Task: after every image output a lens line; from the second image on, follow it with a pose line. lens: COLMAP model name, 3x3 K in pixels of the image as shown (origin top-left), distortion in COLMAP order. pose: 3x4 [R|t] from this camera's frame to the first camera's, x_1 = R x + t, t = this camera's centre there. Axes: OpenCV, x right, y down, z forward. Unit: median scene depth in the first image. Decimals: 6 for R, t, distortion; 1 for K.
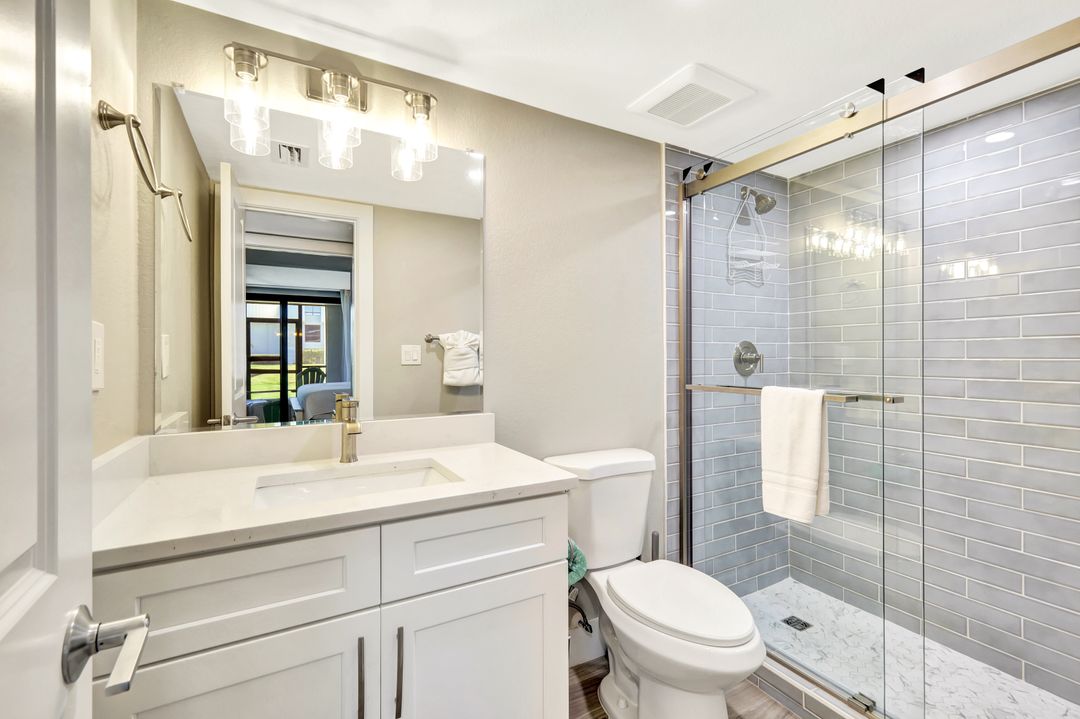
lens RADIAL K [[463.7, 0, 546.4], [0, 463.7, 355.0], [0, 0, 1]] dist [0.000347, 0.000031]
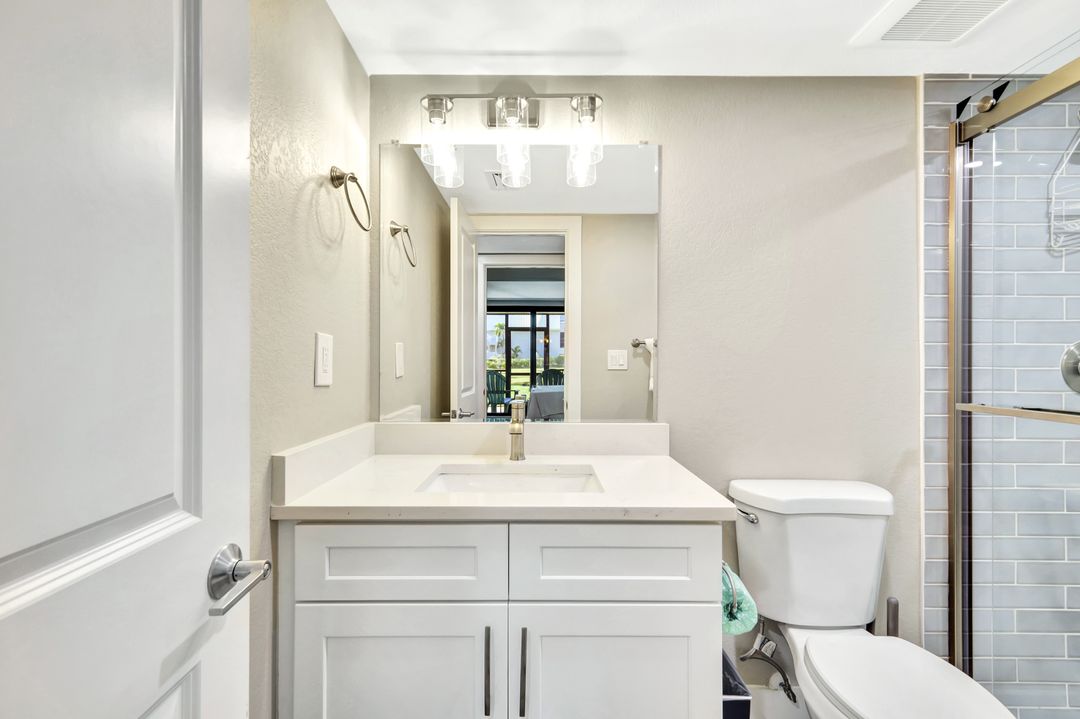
lens RADIAL K [[473.1, 0, 540.0], [0, 473.1, 359.5], [0, 0, 1]] dist [0.004625, 0.000431]
pose [[0.874971, 0.004830, -0.484152, 0.104639], [-0.005424, 0.999985, 0.000175, -0.000497], [0.484146, 0.002473, 0.874984, 0.052182]]
